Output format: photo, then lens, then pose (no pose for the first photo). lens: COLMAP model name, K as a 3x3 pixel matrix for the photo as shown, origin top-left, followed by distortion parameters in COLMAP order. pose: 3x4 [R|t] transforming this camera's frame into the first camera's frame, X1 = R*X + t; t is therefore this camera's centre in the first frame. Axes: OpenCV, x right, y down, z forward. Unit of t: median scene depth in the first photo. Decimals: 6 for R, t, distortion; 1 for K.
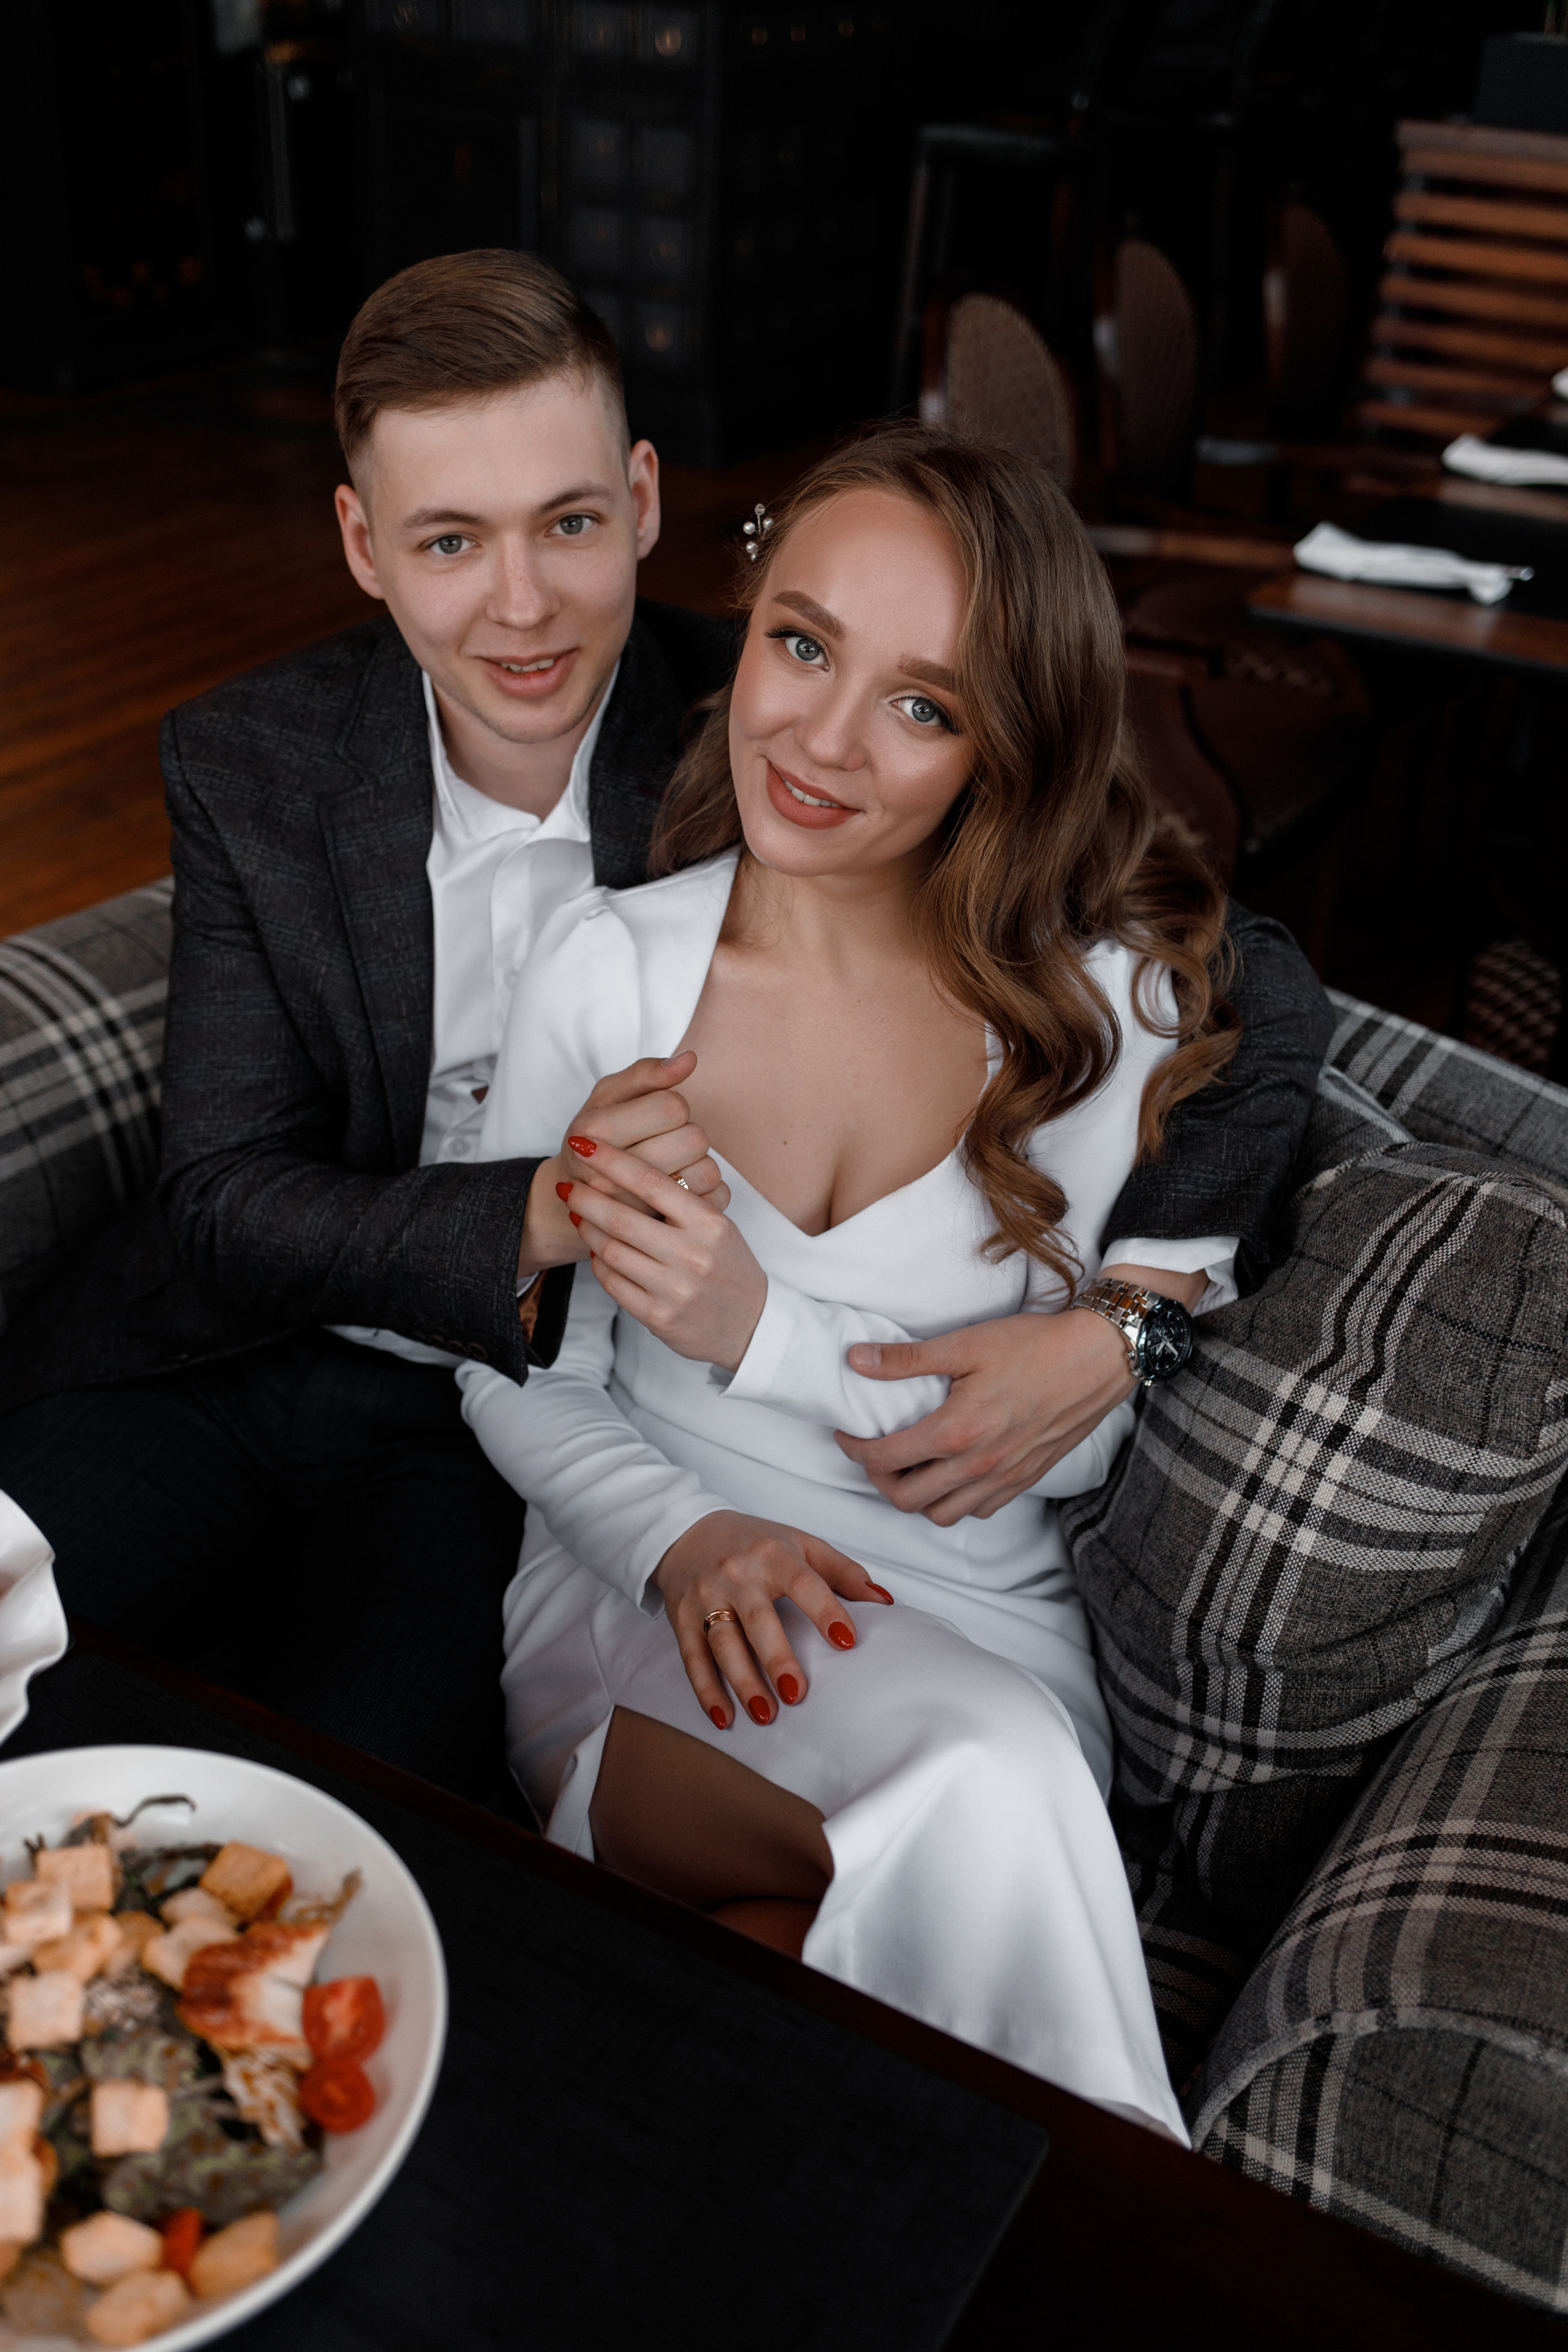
lens RADIAL K [[2288.3, 0, 784.0], [0, 2288.3, 1176.0], [0, 0, 1]] dist [0.002445, -0.002603]
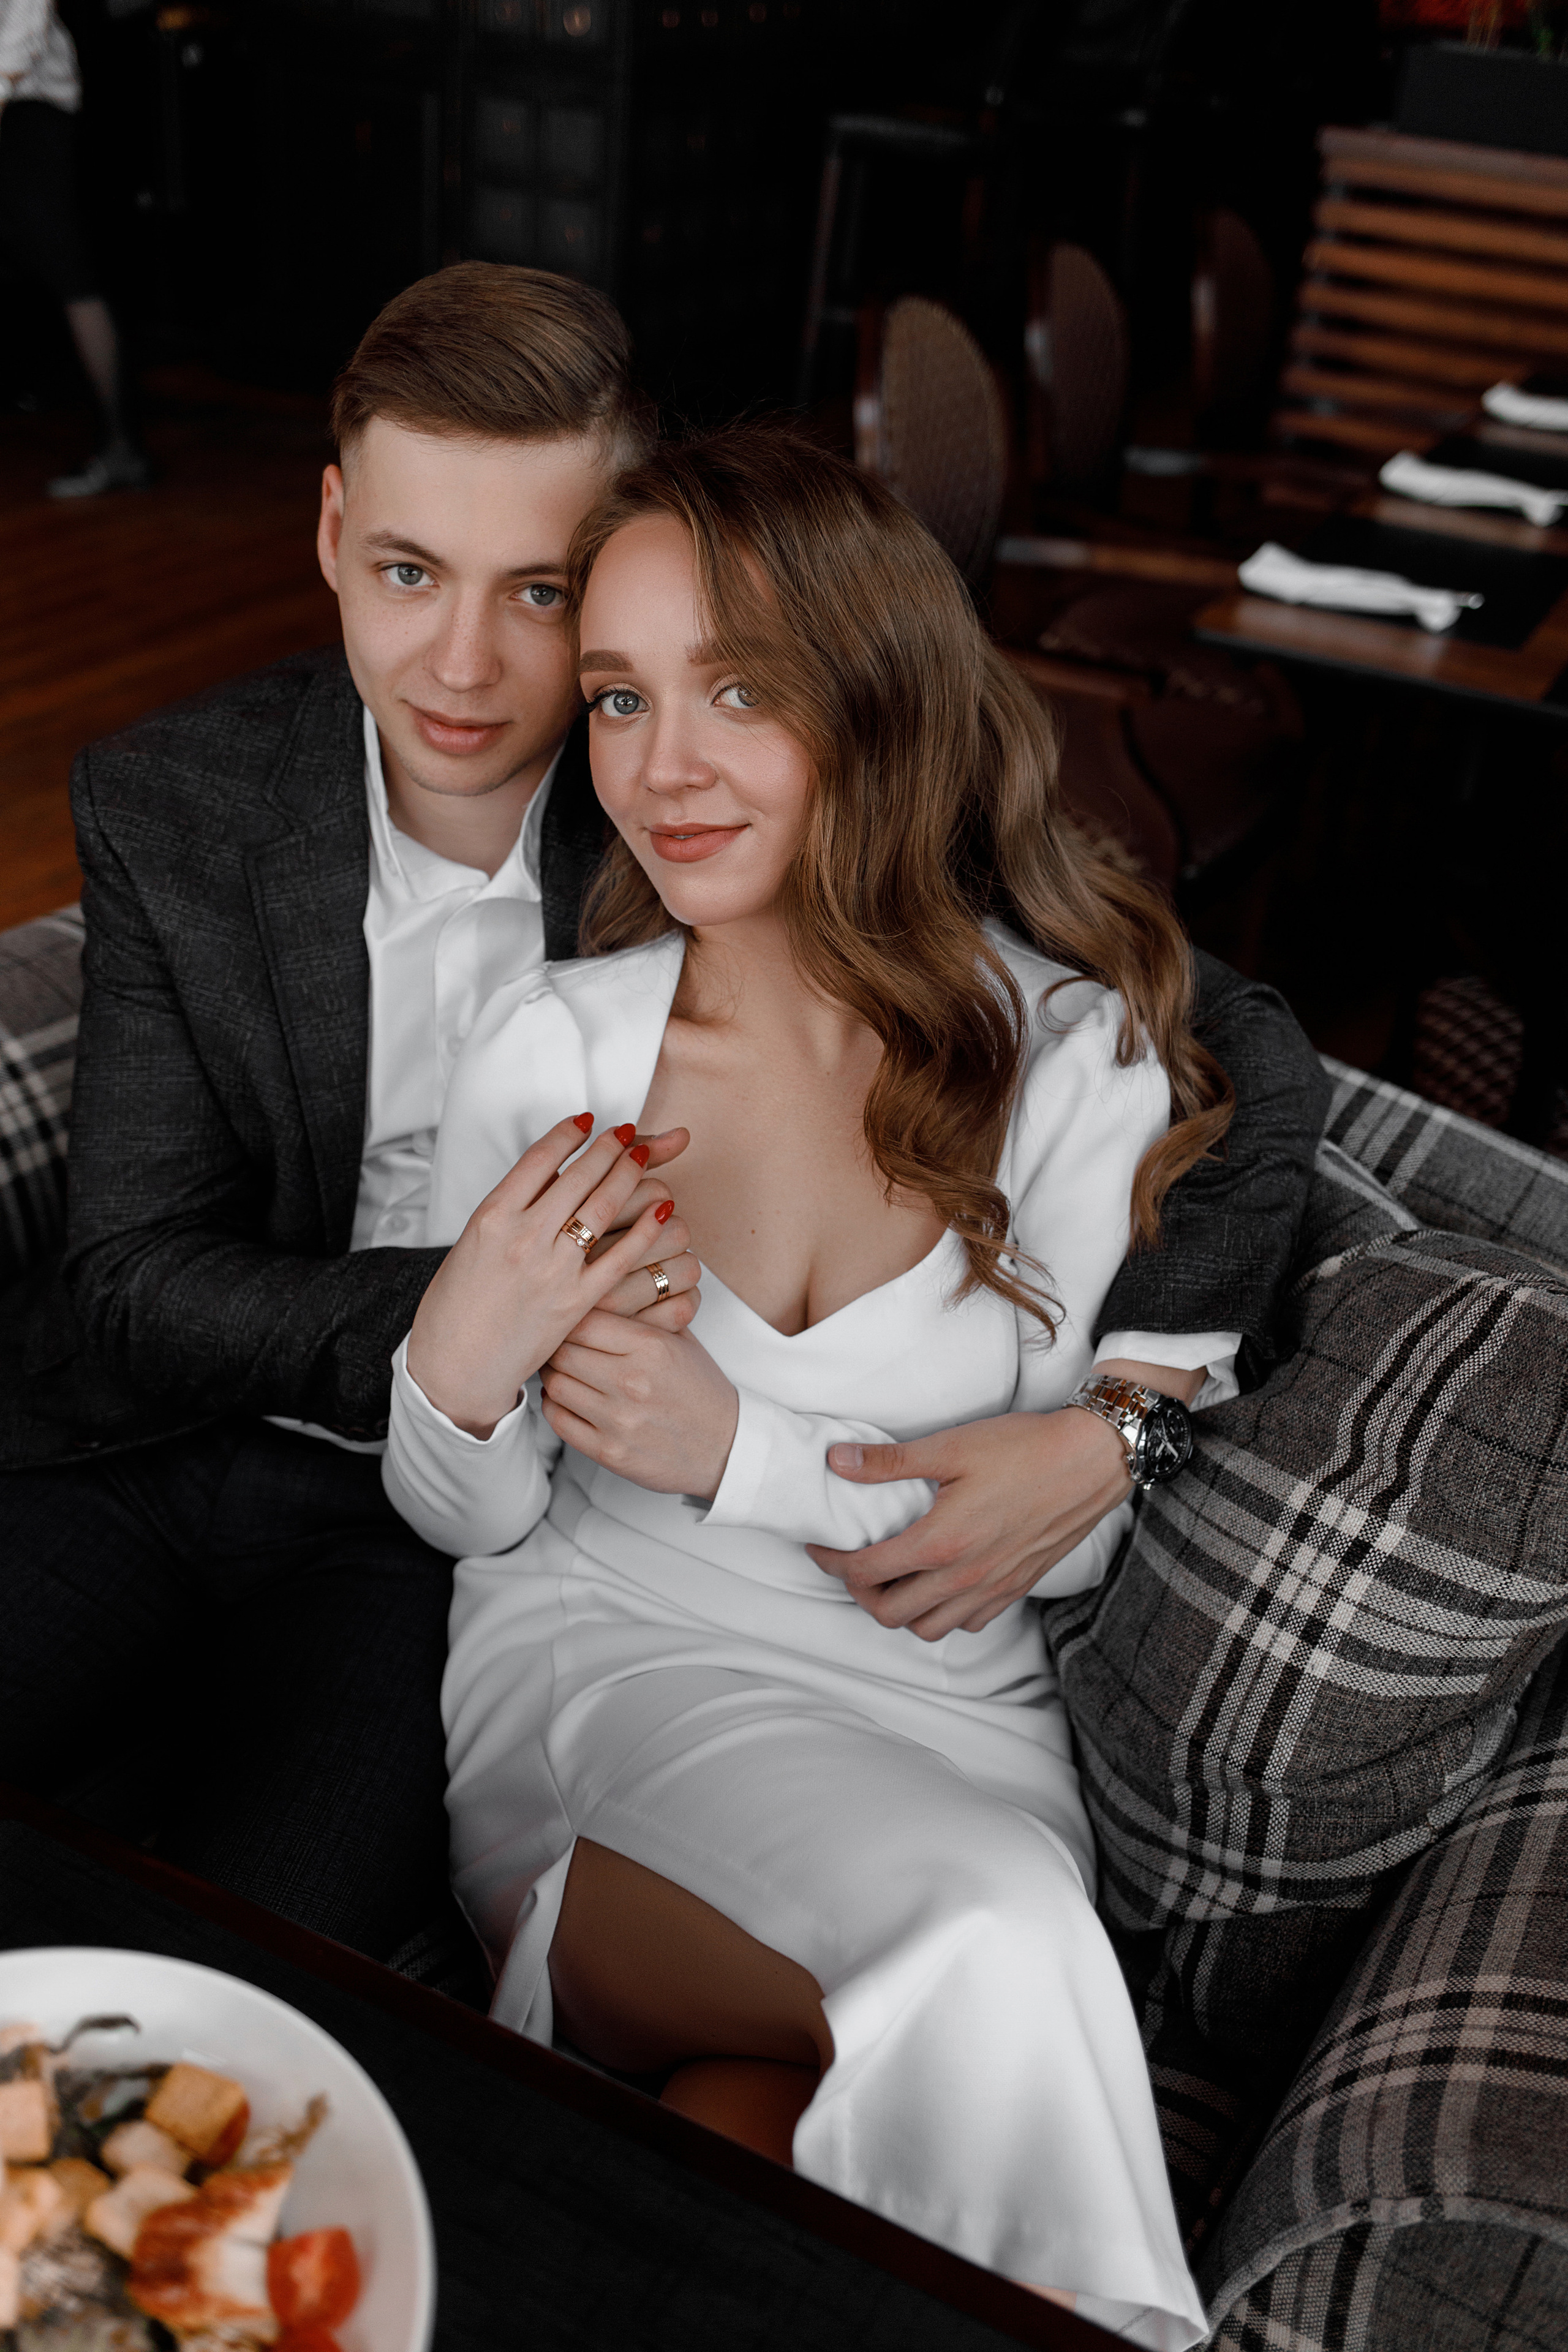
lens RADIAL K [[2288.3, 0, 784.0], [0, 2288.3, 1176.0], [0, 0, 1]] dist [0.002445, -0.002603]
pose [[0.998611, 0.008295, 0.052034, -0.039626], [-0.008638, 0.999942, 0.006372, -0.042203], [-0.051978, -0.006812, 0.998625, 0.072903]]
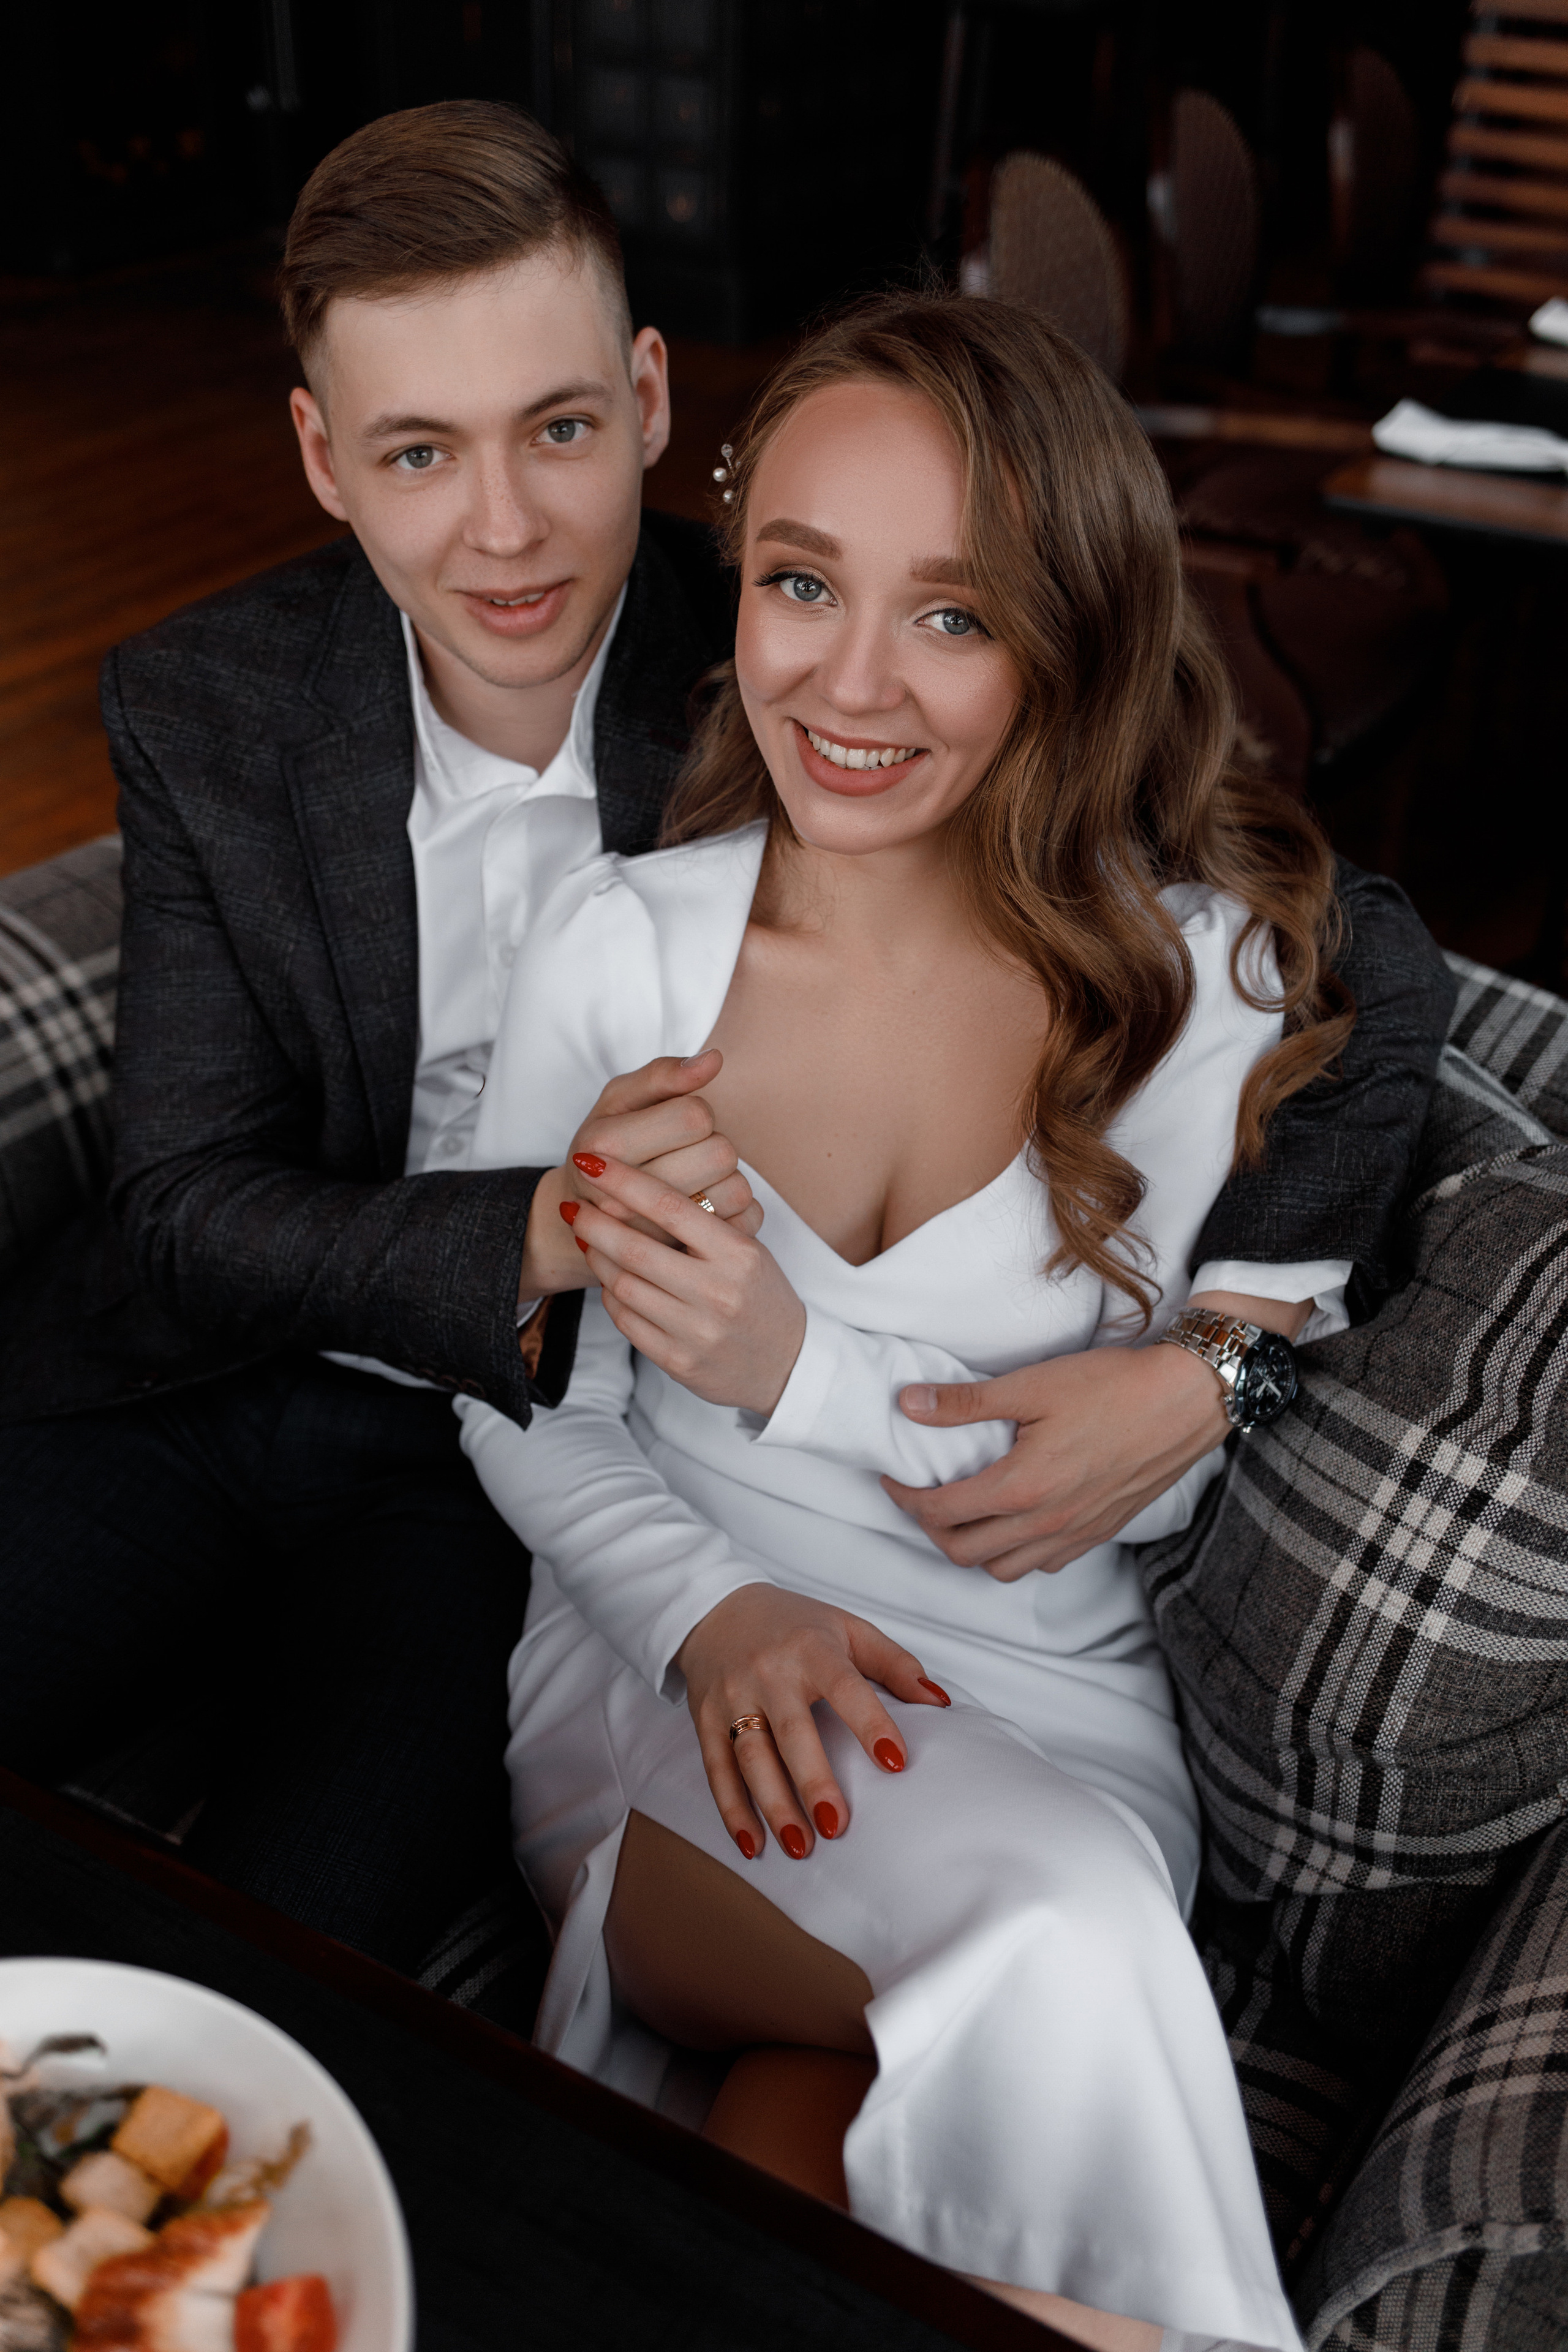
lens RADIAL K [[2292.6, 0, 783.8], [0, 2292.6, 1166.4], [0, 0, 1]] dist [0.008882, -0.021034]
pose [[0.999838, -0.008357, -0.015954, -0.000286], [0.009084, 0.998898, 0.046053, -0.050617], [0.015551, -0.046191, 0.998812, 0.140333]]
